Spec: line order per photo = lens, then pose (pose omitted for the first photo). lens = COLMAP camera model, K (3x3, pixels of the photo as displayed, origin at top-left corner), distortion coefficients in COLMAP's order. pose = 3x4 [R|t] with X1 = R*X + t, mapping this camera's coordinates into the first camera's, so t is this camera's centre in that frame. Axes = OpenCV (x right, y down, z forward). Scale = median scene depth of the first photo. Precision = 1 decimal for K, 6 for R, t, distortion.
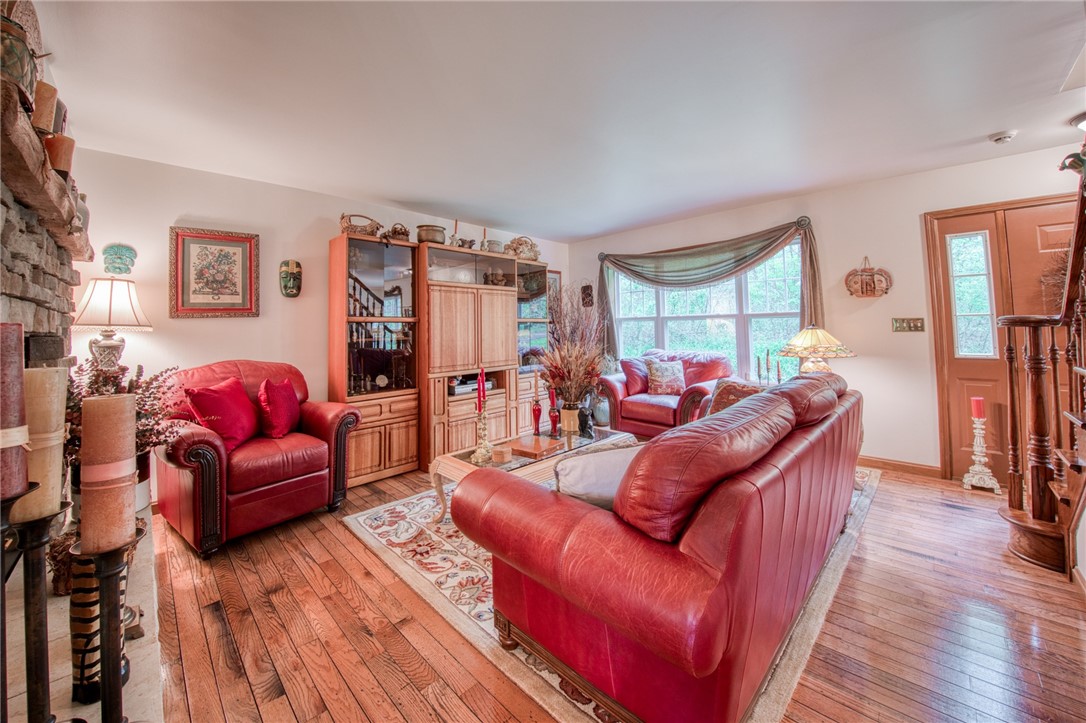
lens RADIAL K [[387.4, 0, 541.4], [0, 387.4, 311.9], [0, 0, 1]] dist [-0.022931, -0.000585]
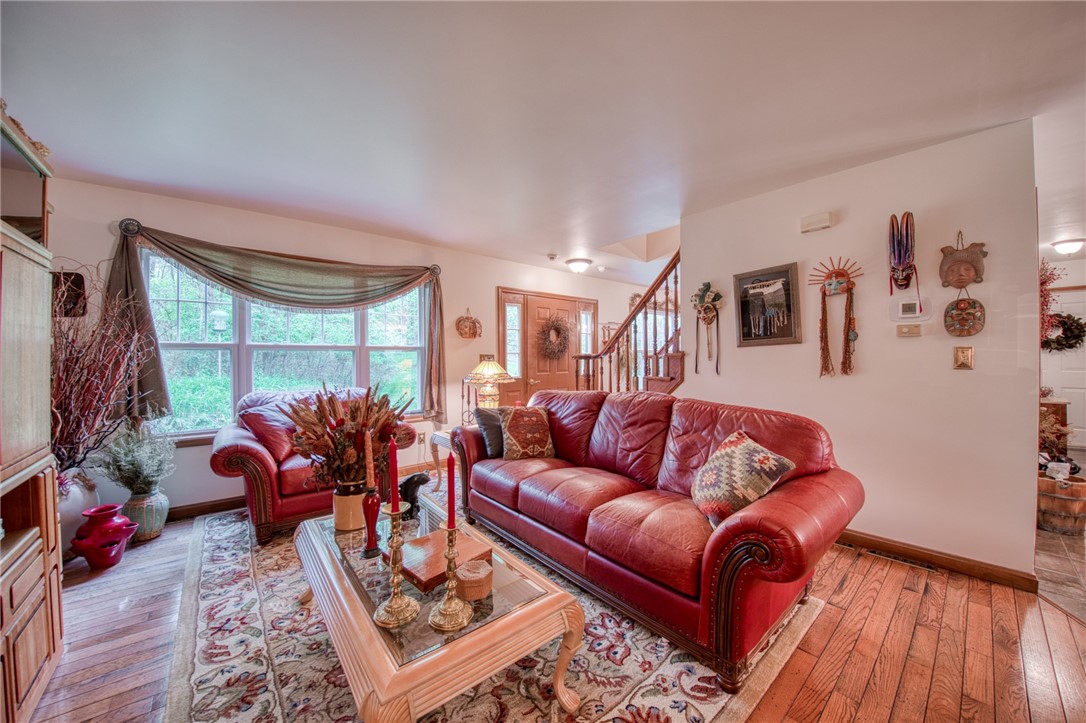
lens RADIAL K [[387.4, 0, 546.1], [0, 387.4, 357.1], [0, 0, 1]] dist [-0.022931, -0.000585]
pose [[0.092504, 0.017923, 0.995551, -0.513923], [-0.035328, 0.999268, -0.014708, 0.040132], [-0.995085, -0.033810, 0.093069, 0.658287]]
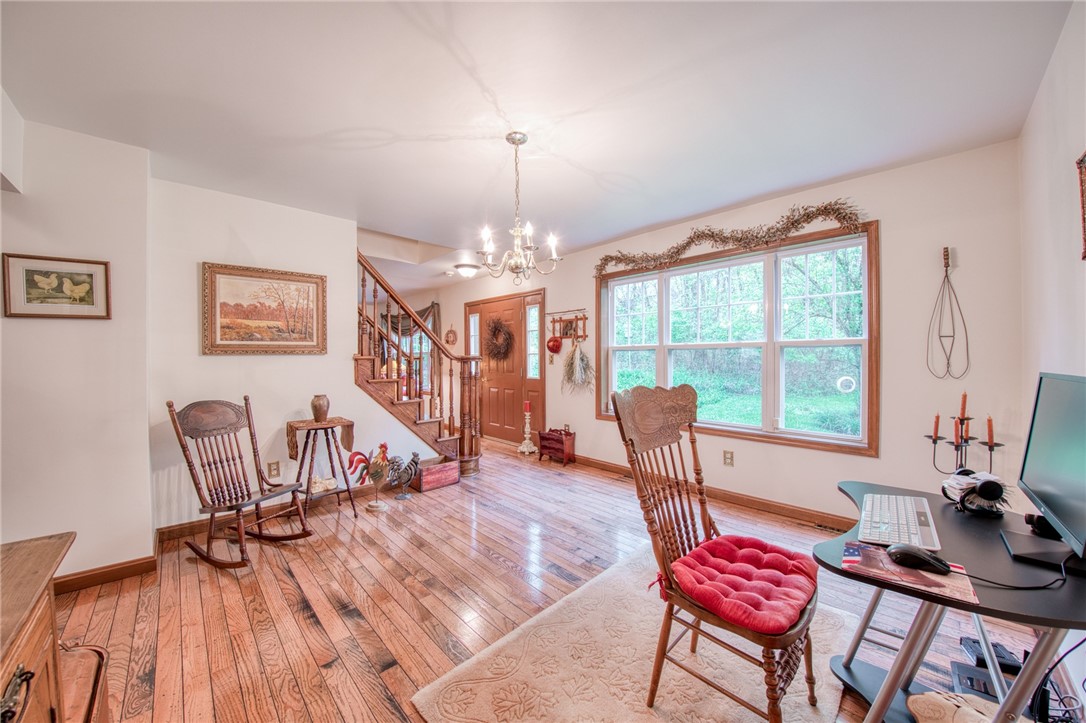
lens RADIAL K [[373.0, 0, 522.2], [0, 373.0, 359.8], [0, 0, 1]] dist [-0.003320, -0.000144]
pose [[0.998324, 0.016998, -0.055311, 1.431020], [-0.014231, 0.998646, 0.050046, -0.066057], [0.056087, -0.049175, 0.997214, -0.930739]]
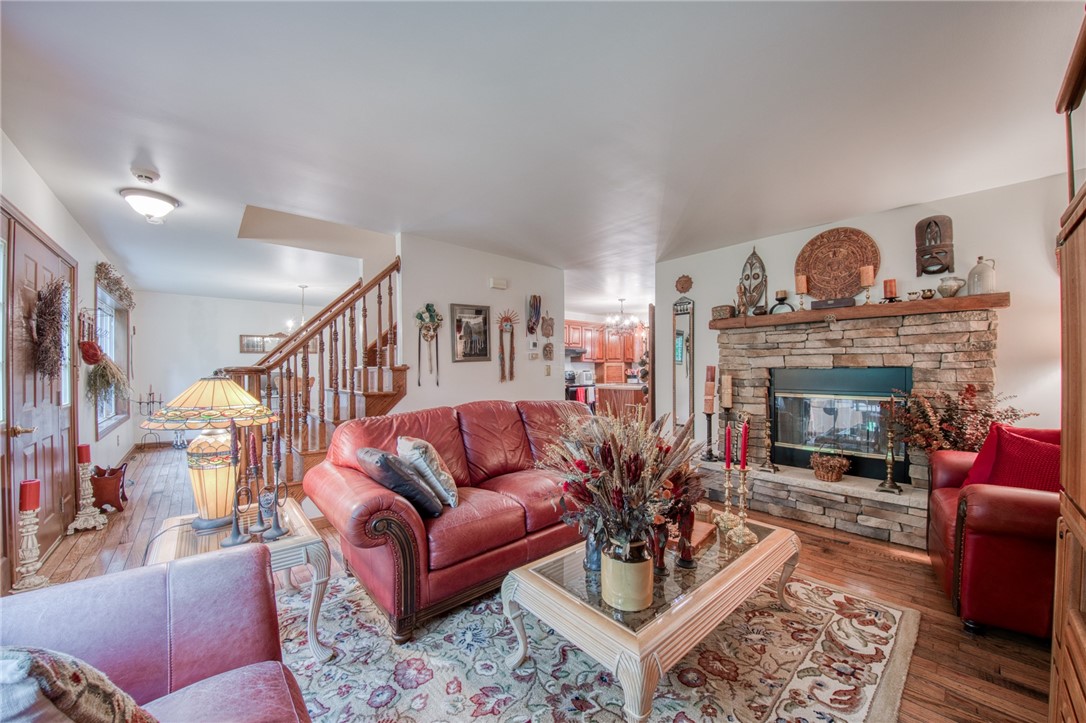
lens RADIAL K [[387.4, 0, 547.8], [0, 387.4, 369.5], [0, 0, 1]] dist [-0.022931, -0.000585]
pose [[-0.997421, 0.017199, 0.069683, 0.131682], [0.014537, 0.999151, -0.038542, 0.059596], [-0.070287, -0.037430, -0.996824, 1.474271]]
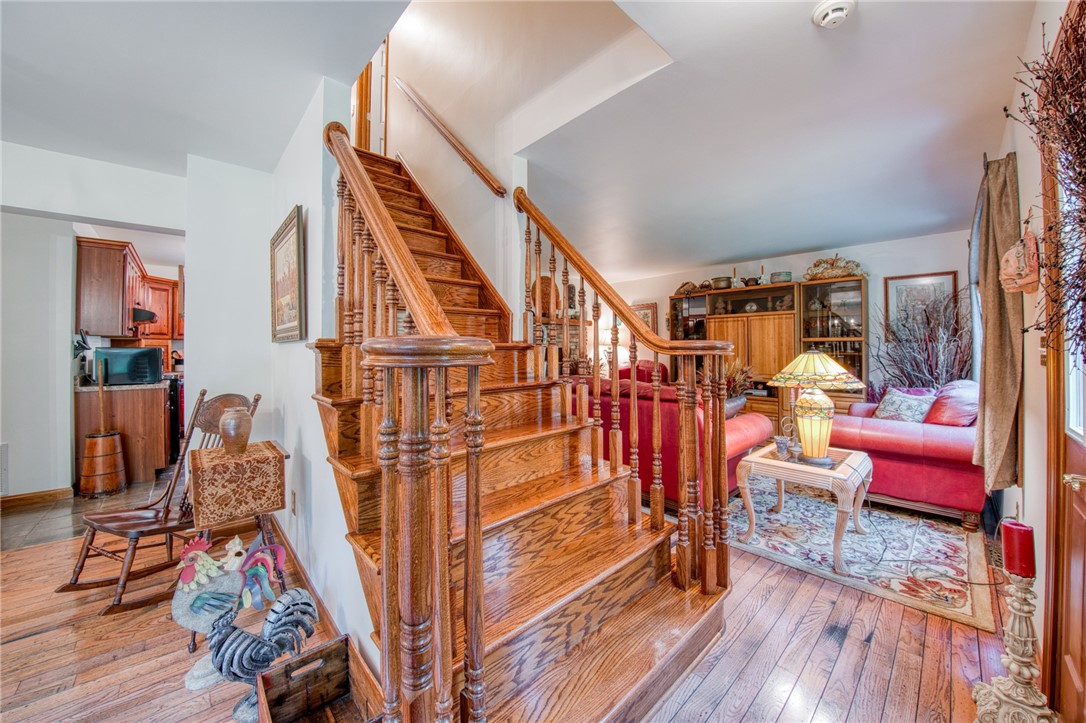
lens RADIAL K [[387.4, 0, 549.7], [0, 387.4, 345.2], [0, 0, 1]] dist [-0.022931, -0.000585]
pose [[-0.037280, 0.007920, -0.999273, 1.437060], [0.042606, 0.999072, 0.006329, -0.001687], [0.998396, -0.042339, -0.037583, 0.464263]]
